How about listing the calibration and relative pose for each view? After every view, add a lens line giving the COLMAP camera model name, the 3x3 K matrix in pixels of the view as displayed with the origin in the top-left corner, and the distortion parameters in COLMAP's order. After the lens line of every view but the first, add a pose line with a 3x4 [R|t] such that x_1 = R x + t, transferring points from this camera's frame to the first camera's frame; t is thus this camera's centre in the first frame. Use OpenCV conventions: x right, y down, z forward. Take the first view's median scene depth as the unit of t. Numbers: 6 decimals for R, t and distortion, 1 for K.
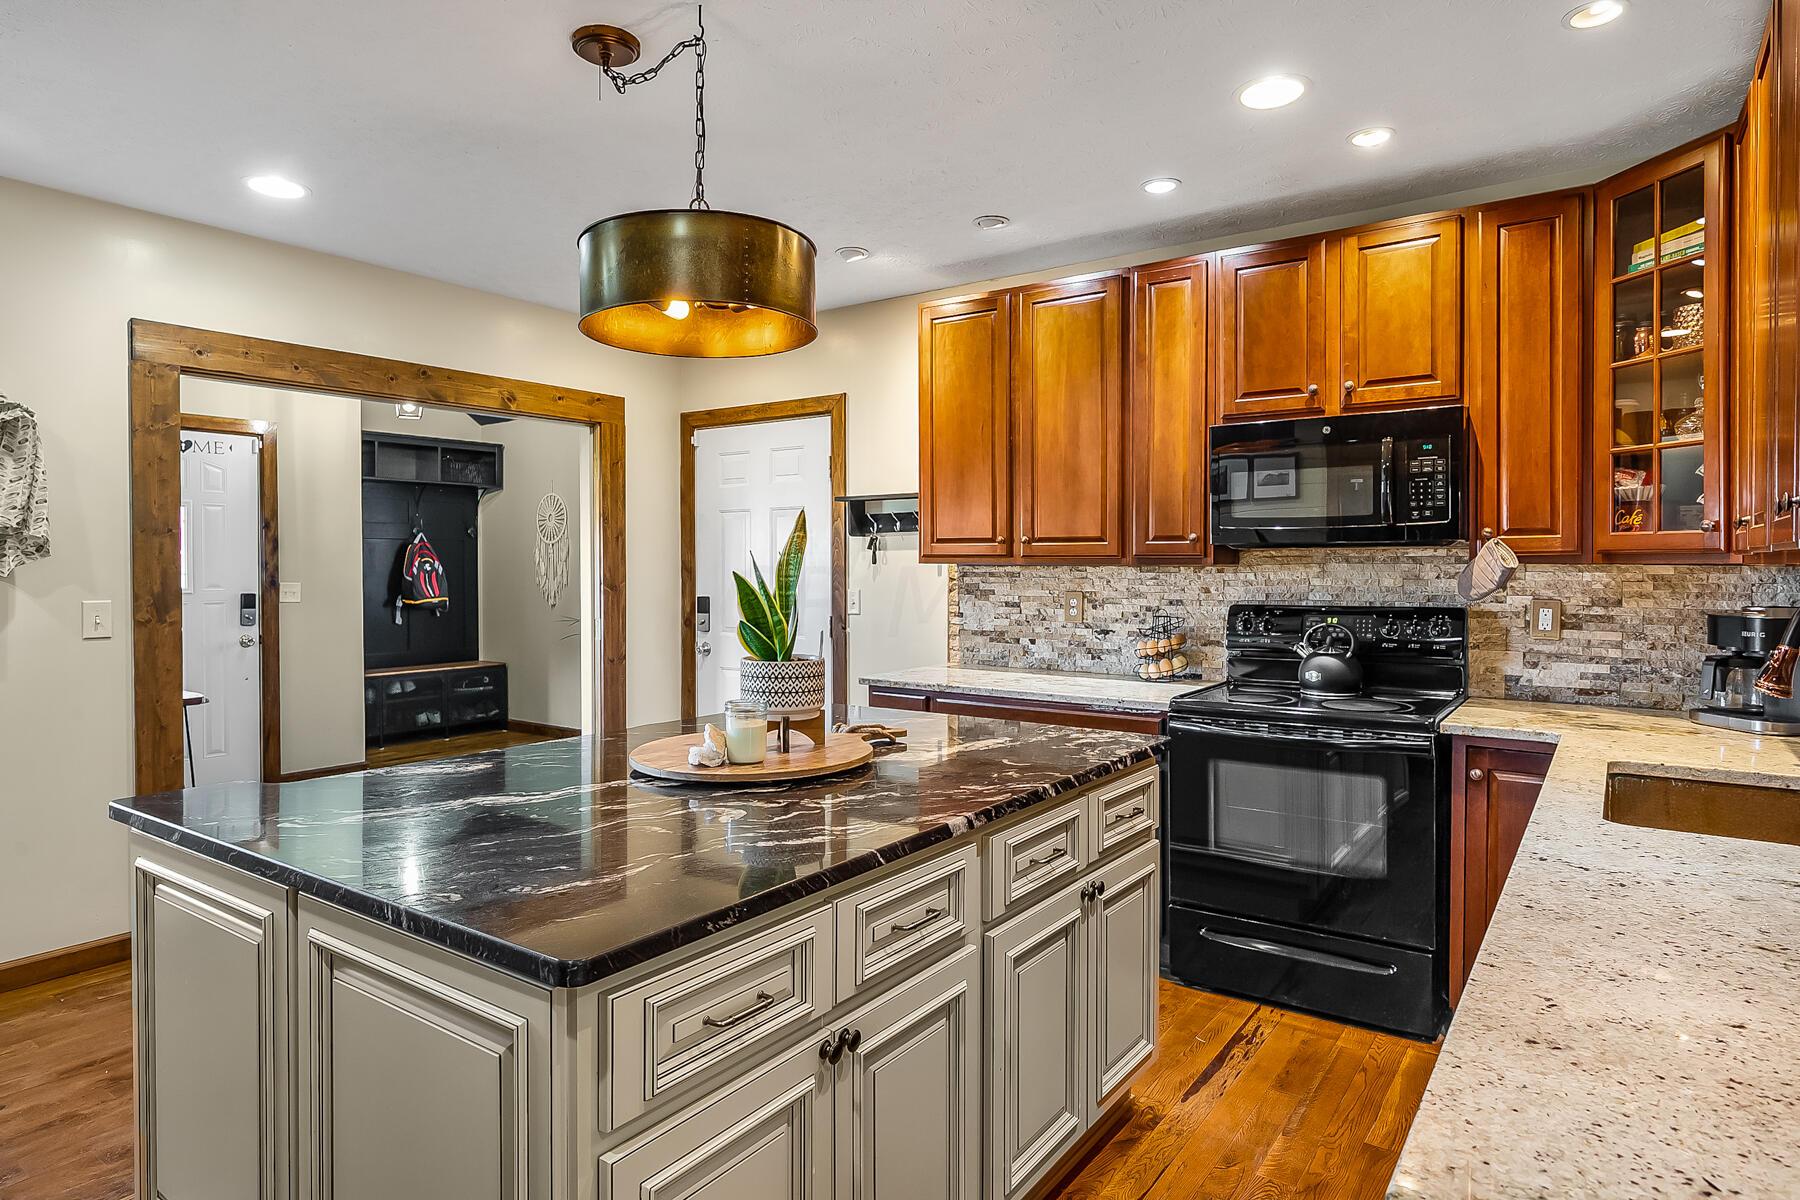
lens RADIAL K [[1064.0, 0, 901.1], [0, 1064.0, 577.0], [0, 0, 1]] dist [-0.001719, -0.000532]
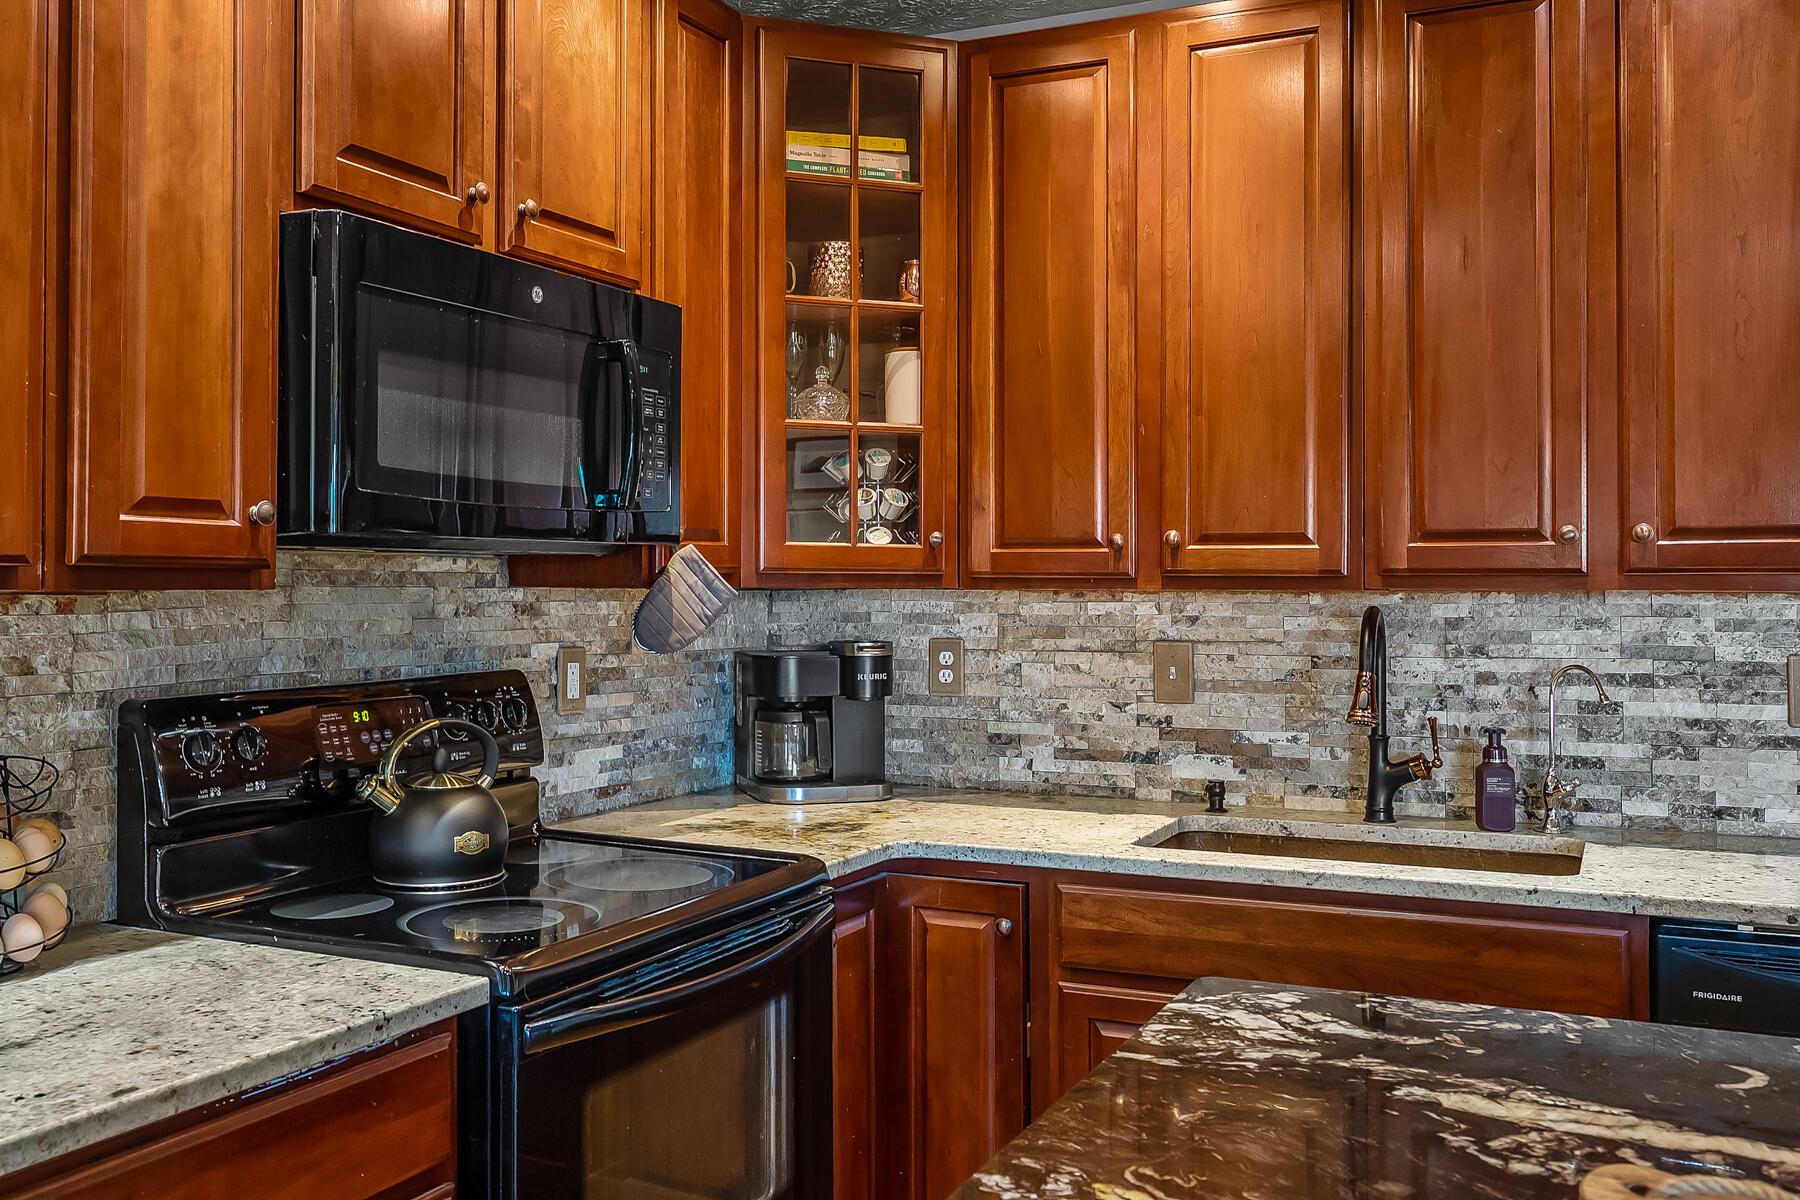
lens RADIAL K [[1587.1, 0, 871.9], [0, 1587.1, 576.3], [0, 0, 1]] dist [-0.002316, 0.002041]
pose [[-0.176771, 0.005678, 0.984236, -0.250240], [0.008975, 0.999951, -0.004157, -0.011219], [-0.984211, 0.008098, -0.176813, 0.827419]]
